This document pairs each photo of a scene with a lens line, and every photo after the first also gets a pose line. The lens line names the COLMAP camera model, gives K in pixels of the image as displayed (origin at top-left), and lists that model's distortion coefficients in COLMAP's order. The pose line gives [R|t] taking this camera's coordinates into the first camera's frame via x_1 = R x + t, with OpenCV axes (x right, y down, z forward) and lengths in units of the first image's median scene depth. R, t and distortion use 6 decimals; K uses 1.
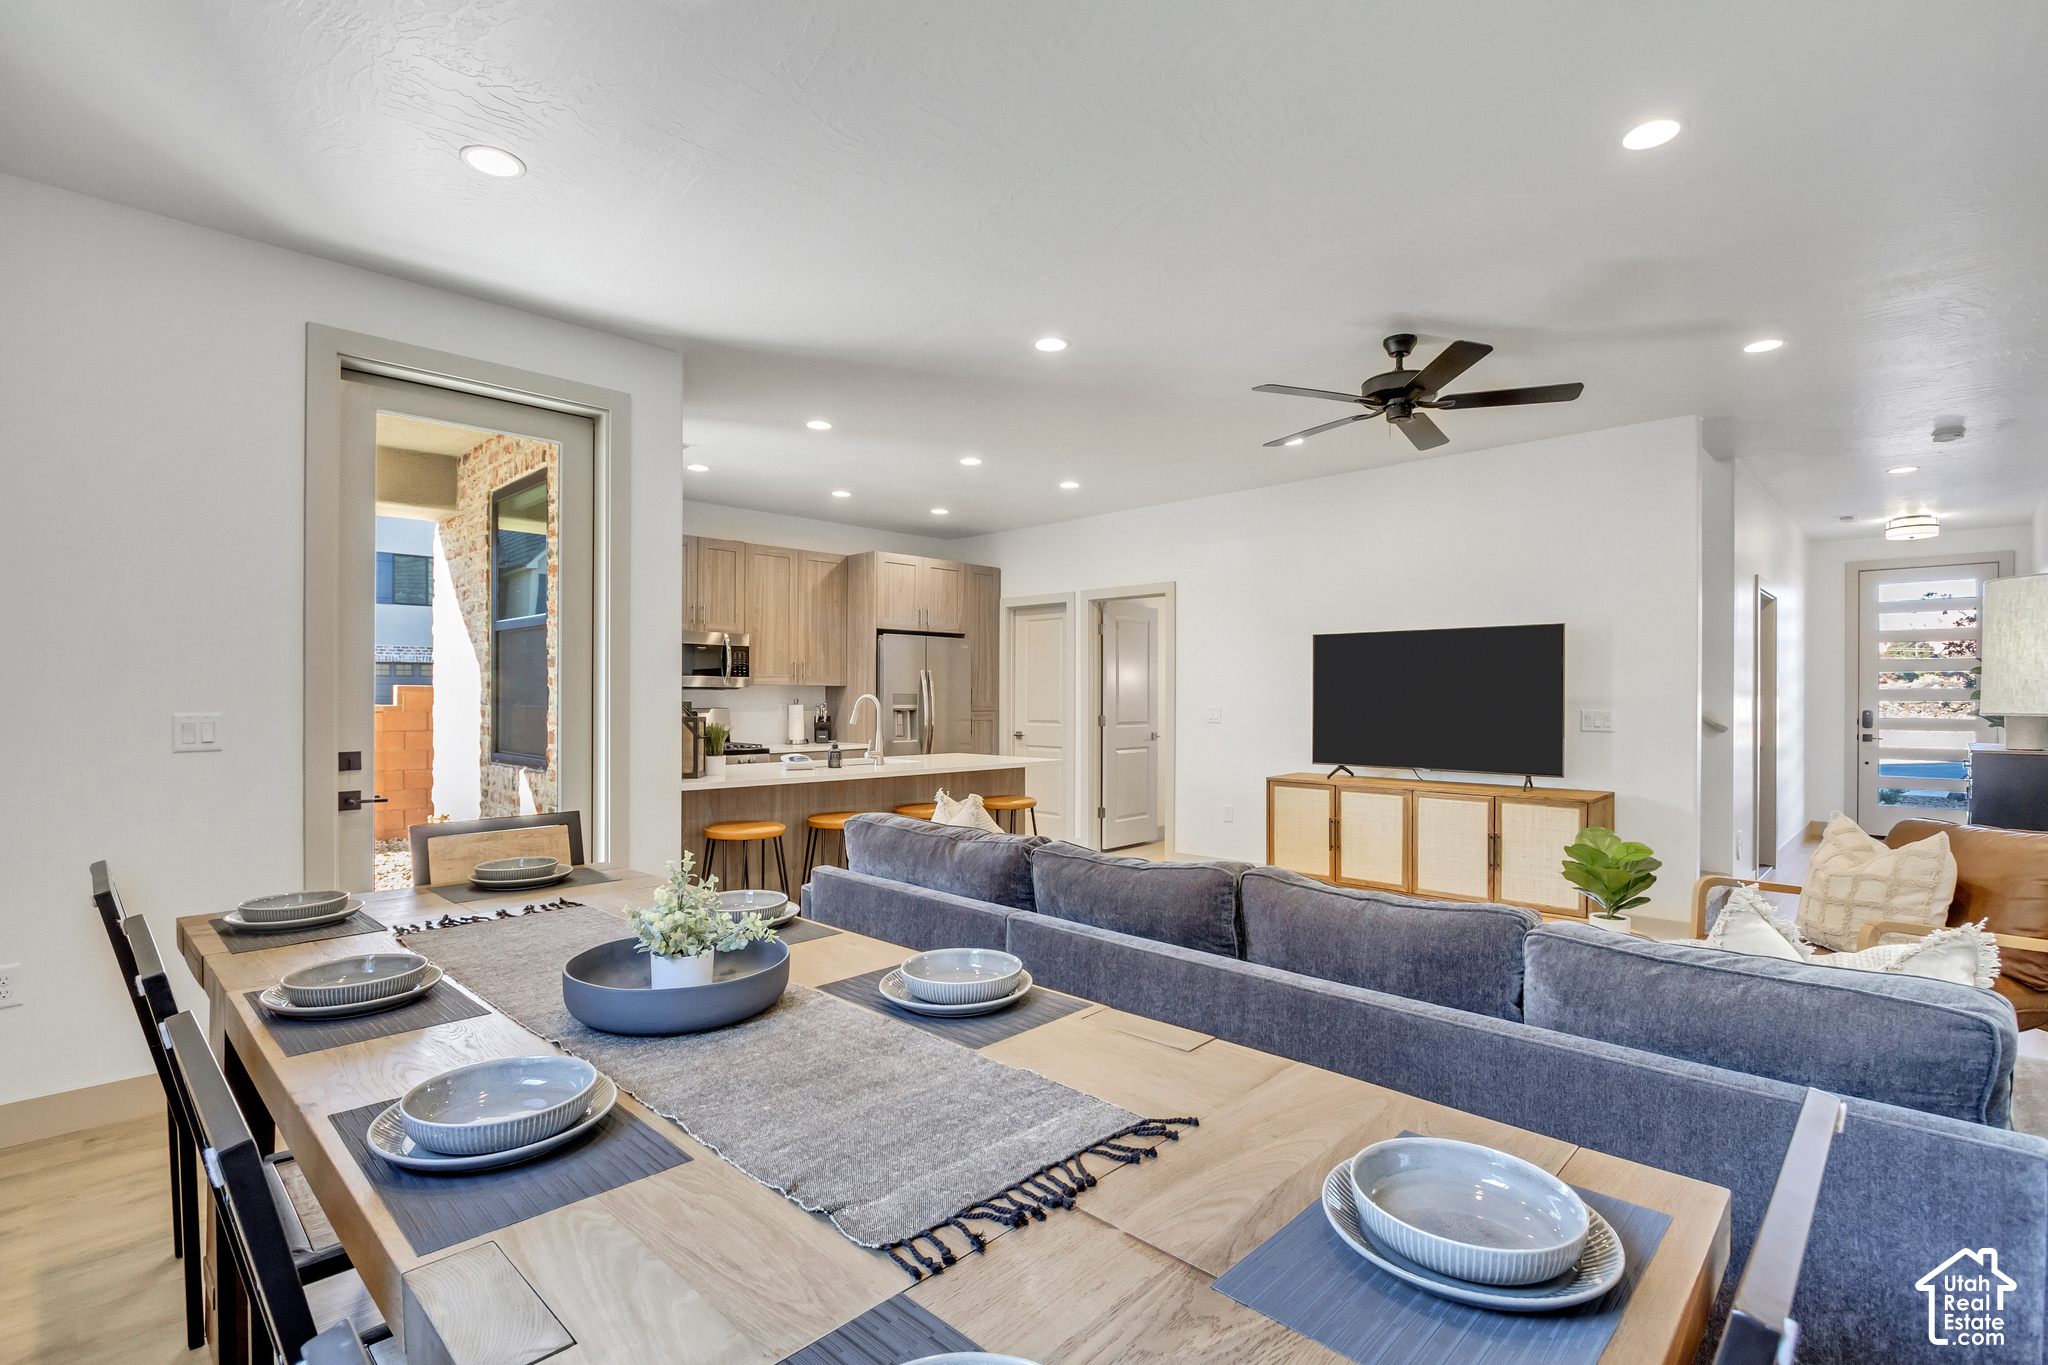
lens RADIAL K [[972.9, 0, 1038.9], [0, 972.9, 694.8], [0, 0, 1]] dist [-0.011910, -0.000206]
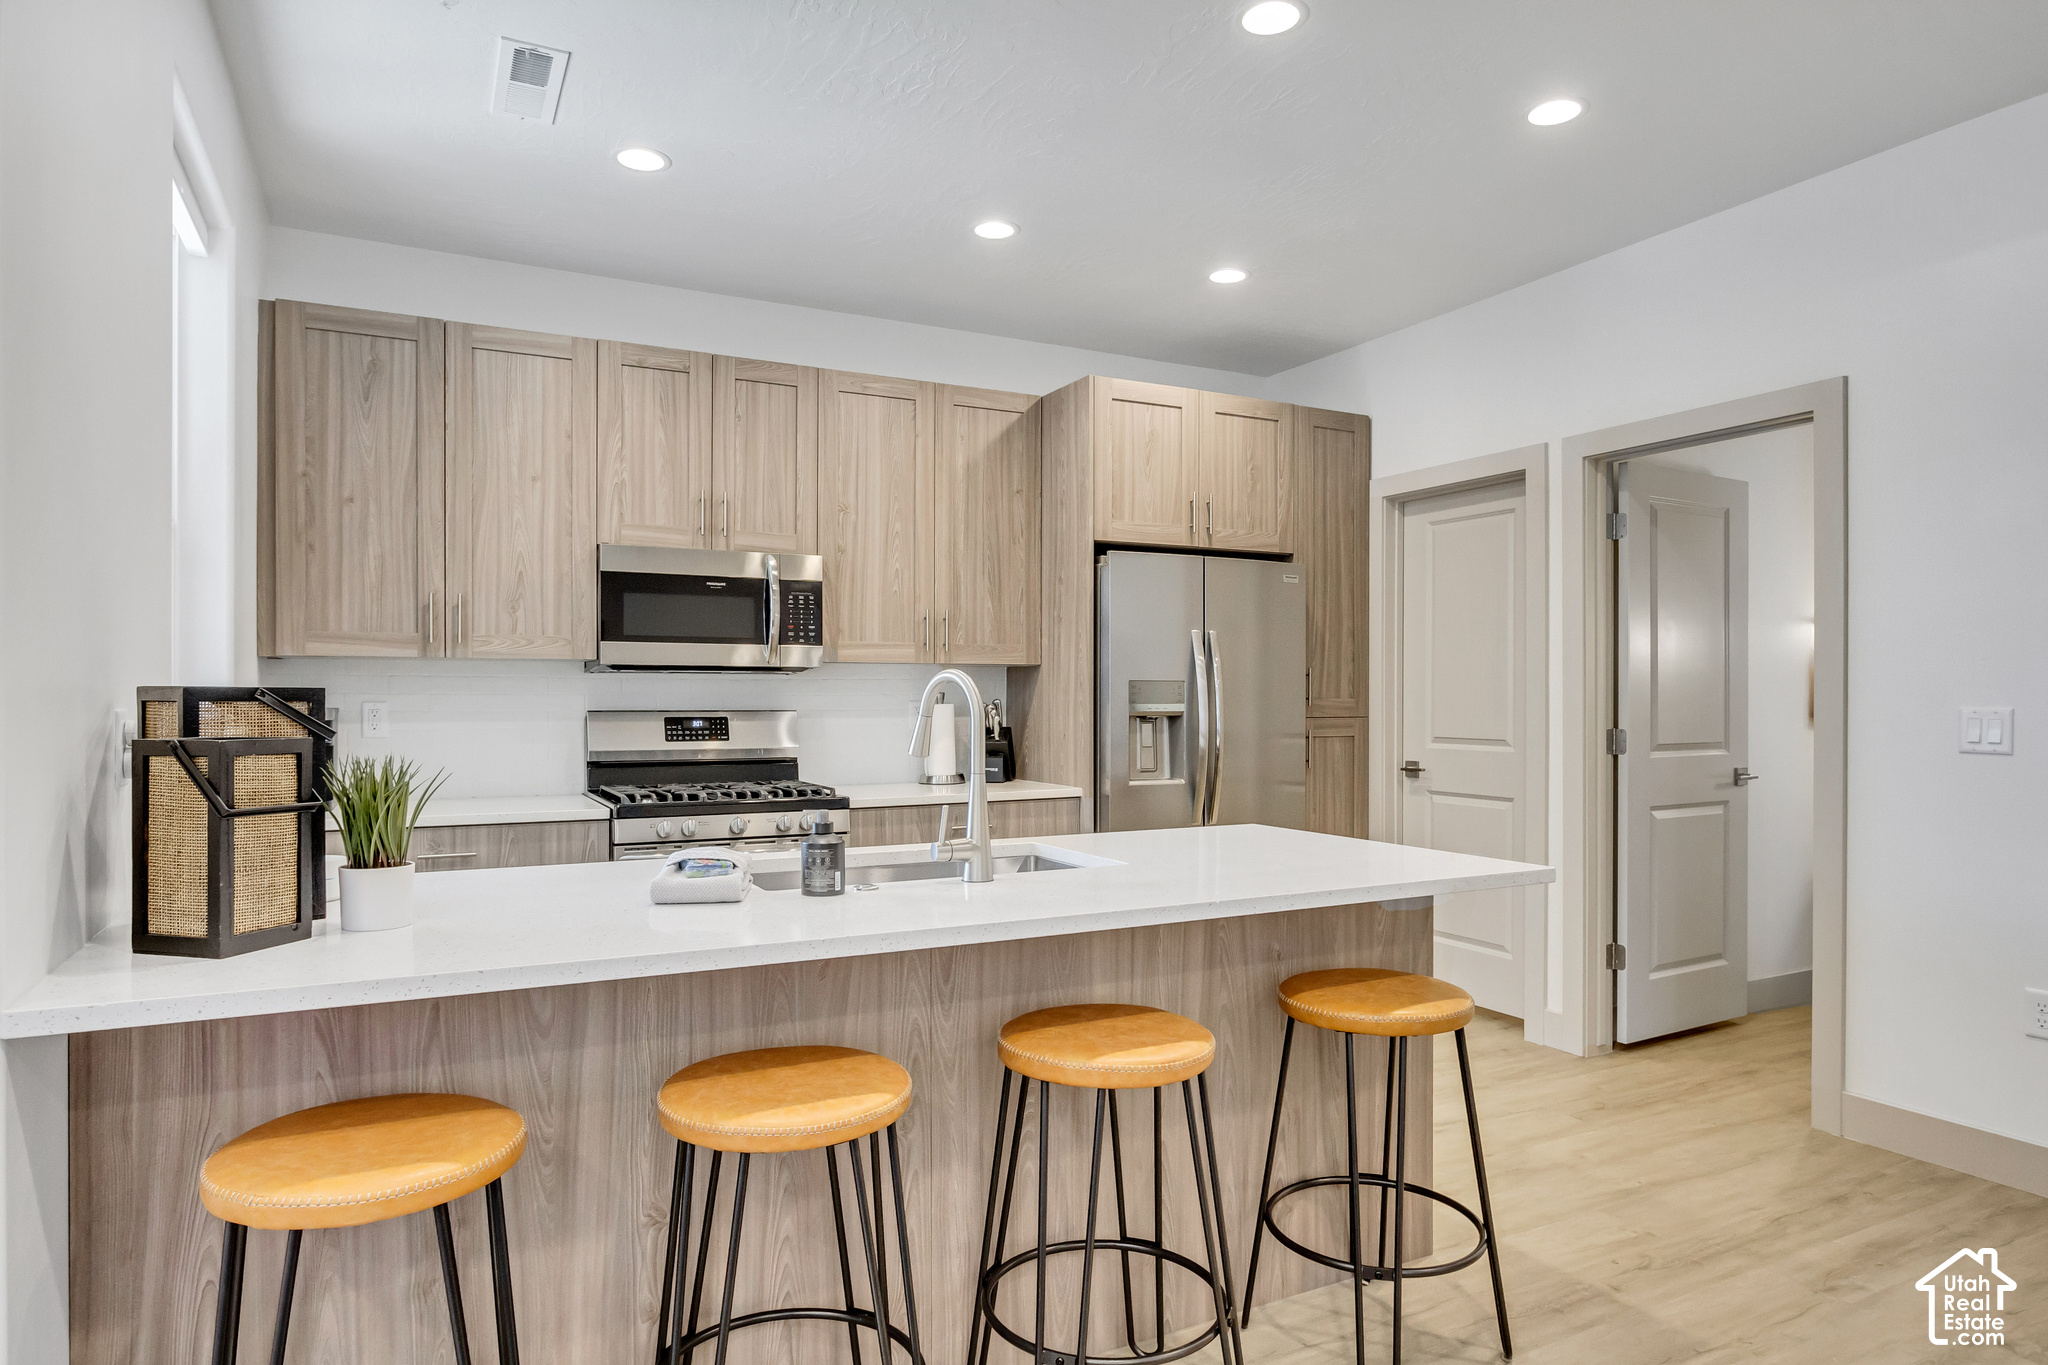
lens RADIAL K [[1213.6, 0, 1028.7], [0, 1213.6, 696.0], [0, 0, 1]] dist [-0.009220, 0.001739]
pose [[0.947078, -0.001220, -0.321002, -0.009093], [0.001443, 0.999999, 0.000458, 0.006077], [0.321001, -0.000896, 0.947078, 0.429508]]
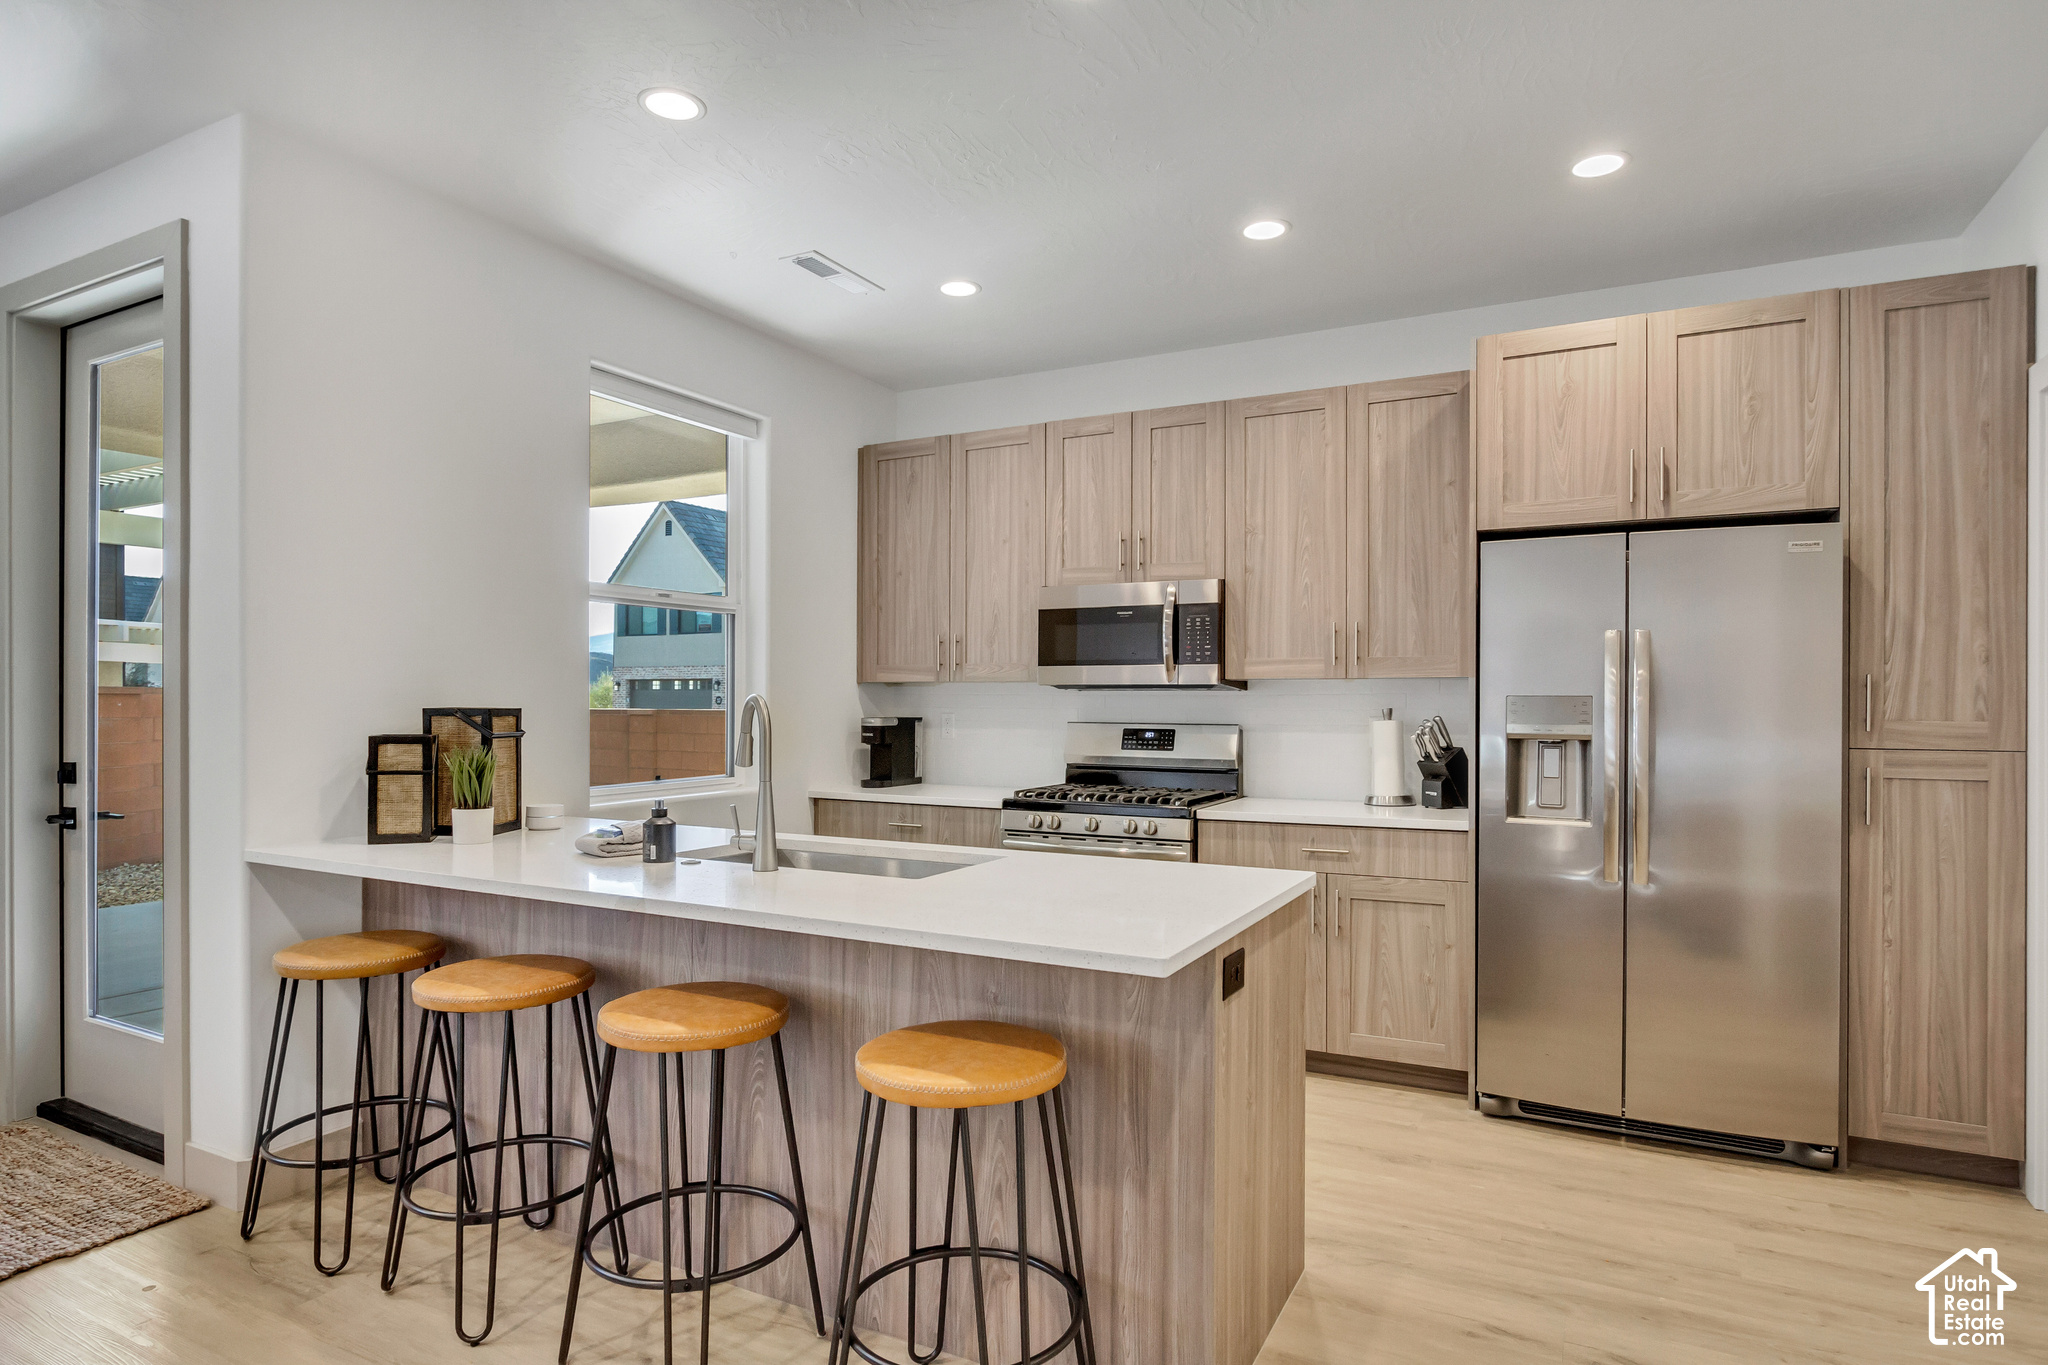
lens RADIAL K [[1141.8, 0, 1037.0], [0, 1141.8, 685.5], [0, 0, 1]] dist [-0.002083, 0.000345]
pose [[0.277455, -0.012720, -0.960654, 0.227100], [-0.001259, 0.999907, -0.013603, 0.001297], [0.960738, 0.004983, 0.277413, 0.686583]]
